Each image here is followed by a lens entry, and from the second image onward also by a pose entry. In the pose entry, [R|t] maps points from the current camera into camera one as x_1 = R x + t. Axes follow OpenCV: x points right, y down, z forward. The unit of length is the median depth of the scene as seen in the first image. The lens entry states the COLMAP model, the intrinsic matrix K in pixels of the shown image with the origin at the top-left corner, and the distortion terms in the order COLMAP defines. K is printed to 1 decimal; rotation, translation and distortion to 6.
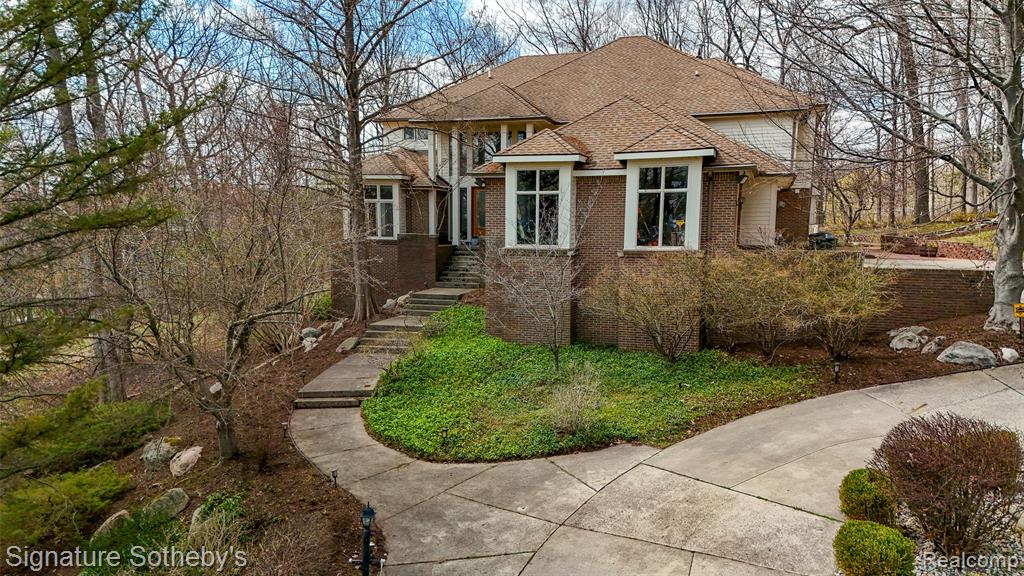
lens RADIAL K [[685.3, 0, 510.2], [0, 685.3, 268.1], [0, 0, 1]] dist [0.300954, -0.309524]
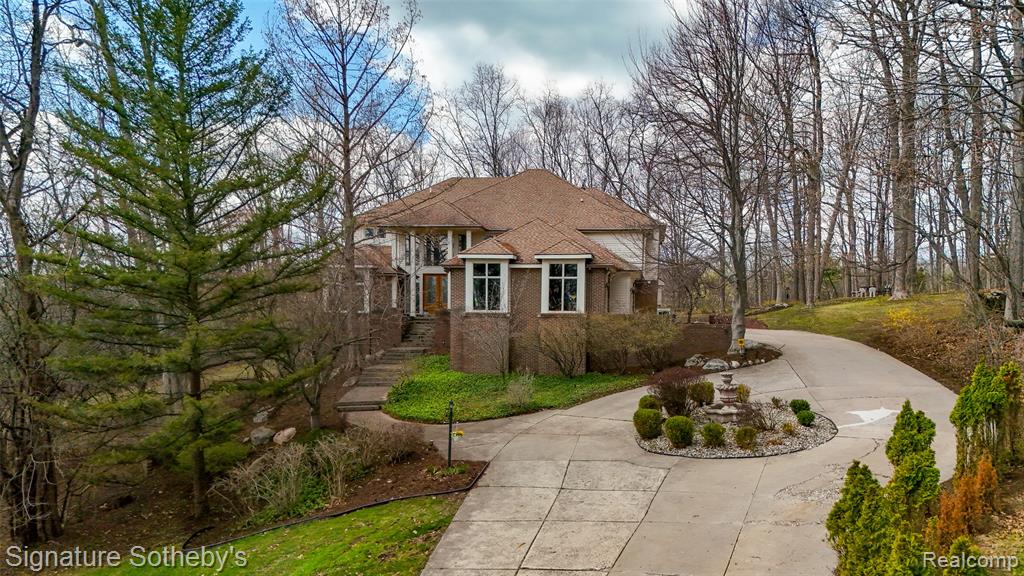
lens RADIAL K [[685.3, 0, 510.2], [0, 685.3, 268.1], [0, 0, 1]] dist [0.300954, -0.309524]
pose [[0.989377, 0.015977, 0.144490, -0.139923], [0.002832, 0.991635, -0.129044, 0.075440], [-0.145344, 0.128083, 0.981056, -0.576613]]
